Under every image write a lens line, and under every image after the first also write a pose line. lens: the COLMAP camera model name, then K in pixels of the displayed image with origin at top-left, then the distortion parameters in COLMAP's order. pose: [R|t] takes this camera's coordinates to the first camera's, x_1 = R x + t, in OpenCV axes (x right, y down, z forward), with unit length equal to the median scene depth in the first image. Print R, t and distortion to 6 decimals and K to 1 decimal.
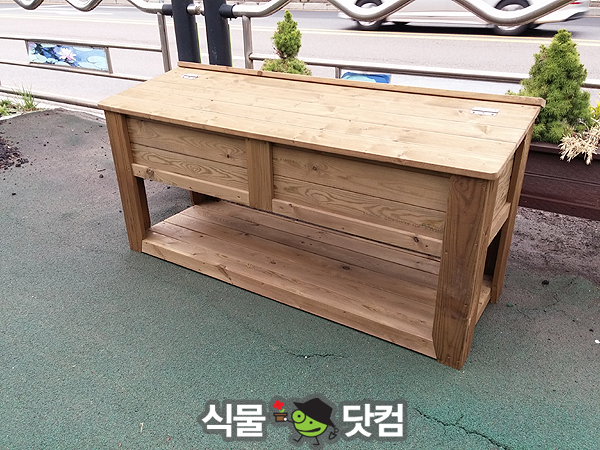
lens RADIAL K [[513.3, 0, 311.7], [0, 513.3, 225.0], [0, 0, 1]] dist [0.056006, -0.097778]
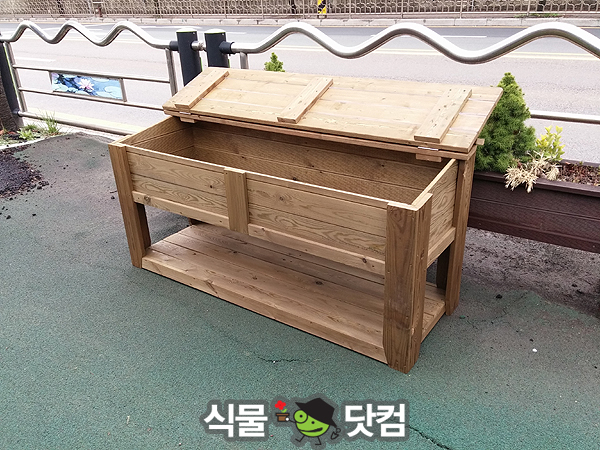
lens RADIAL K [[499.4, 0, 312.8], [0, 499.4, 227.1], [0, 0, 1]] dist [0.055216, -0.101229]
pose [[0.999526, -0.000726, -0.030791, 0.090540], [0.000197, 0.999852, -0.017191, -0.021206], [0.030799, 0.017176, 0.999378, -0.102960]]
